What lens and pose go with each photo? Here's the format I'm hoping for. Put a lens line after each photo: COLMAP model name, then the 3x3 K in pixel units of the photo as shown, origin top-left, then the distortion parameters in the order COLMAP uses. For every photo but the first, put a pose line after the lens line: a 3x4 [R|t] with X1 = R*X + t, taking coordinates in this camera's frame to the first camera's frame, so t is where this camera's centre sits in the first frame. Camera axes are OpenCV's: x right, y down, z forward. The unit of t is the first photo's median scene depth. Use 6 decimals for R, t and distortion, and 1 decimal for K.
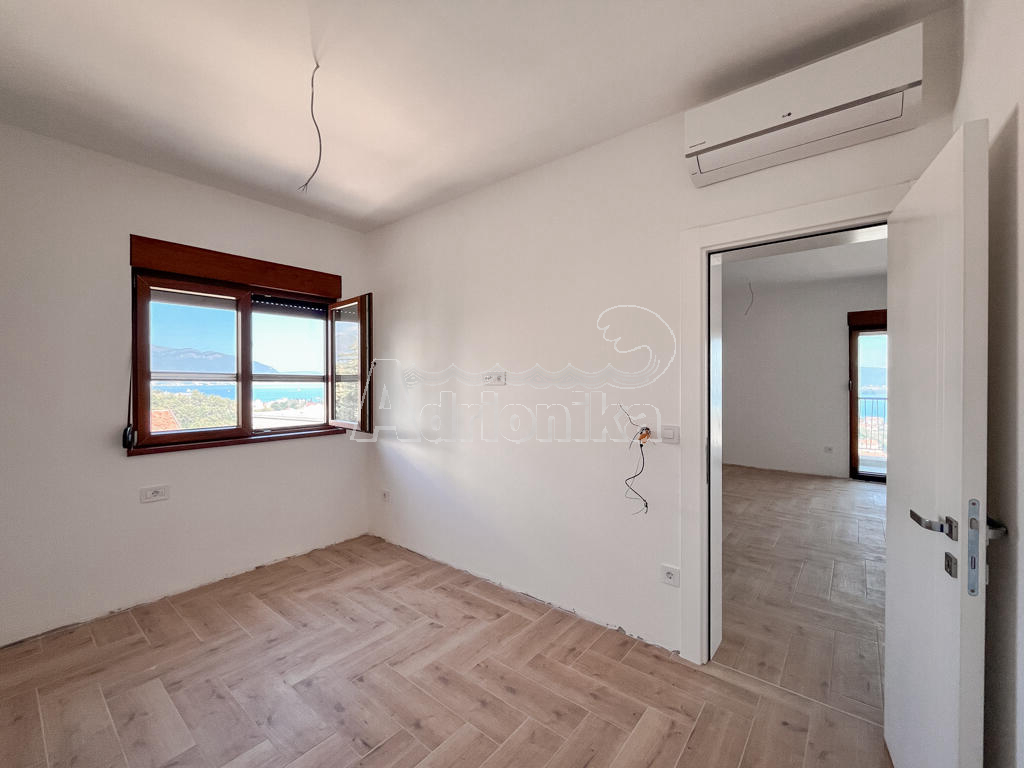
lens RADIAL K [[433.5, 0, 514.1], [0, 433.5, 377.0], [0, 0, 1]] dist [-0.000553, -0.000106]
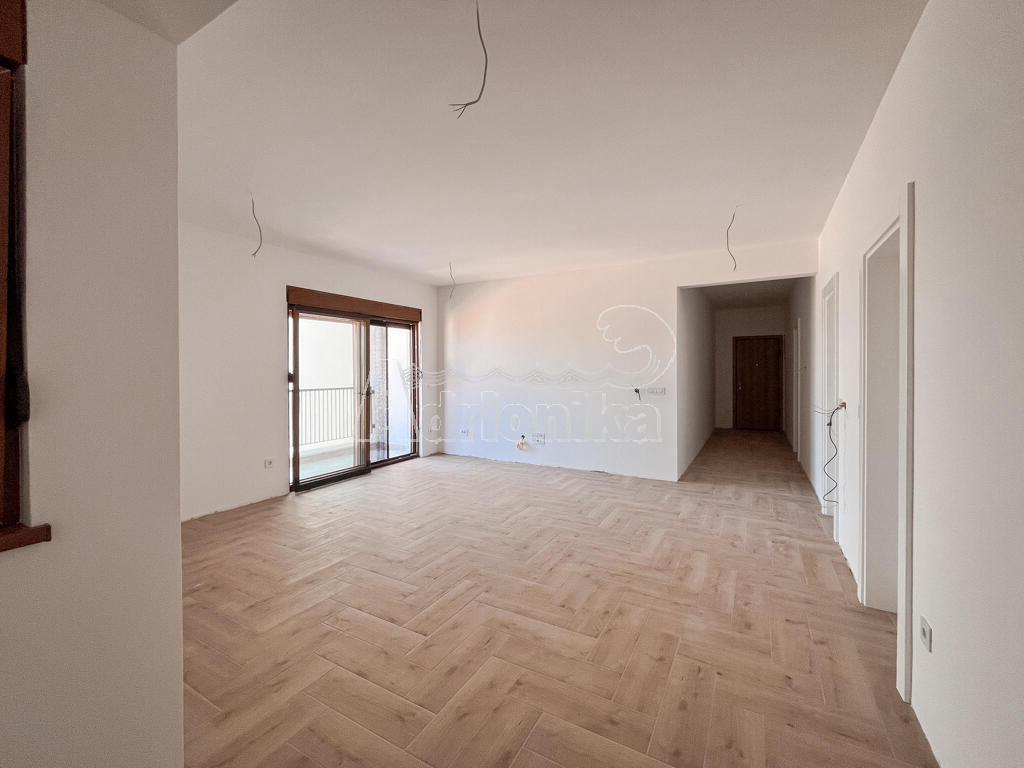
lens RADIAL K [[433.5, 0, 514.1], [0, 433.5, 377.0], [0, 0, 1]] dist [-0.000553, -0.000106]
pose [[-0.178796, -0.011768, 0.983816, -0.097794], [0.004748, 0.999907, 0.012823, 0.021827], [-0.983875, 0.006964, -0.178723, 1.086384]]
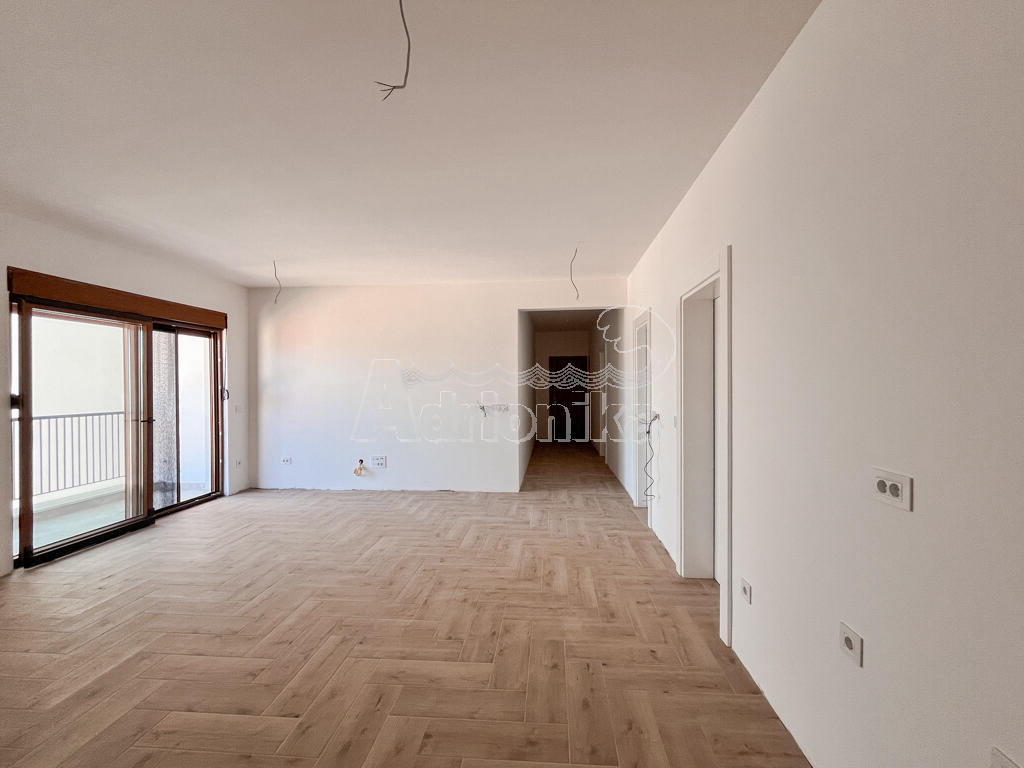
lens RADIAL K [[434.5, 0, 516.1], [0, 434.5, 389.4], [0, 0, 1]] dist [-0.000795, 0.000253]
pose [[-0.583059, -0.002697, 0.812425, -0.035511], [0.008328, 0.999922, 0.009296, 0.014301], [-0.812387, 0.012186, -0.582991, 1.178248]]
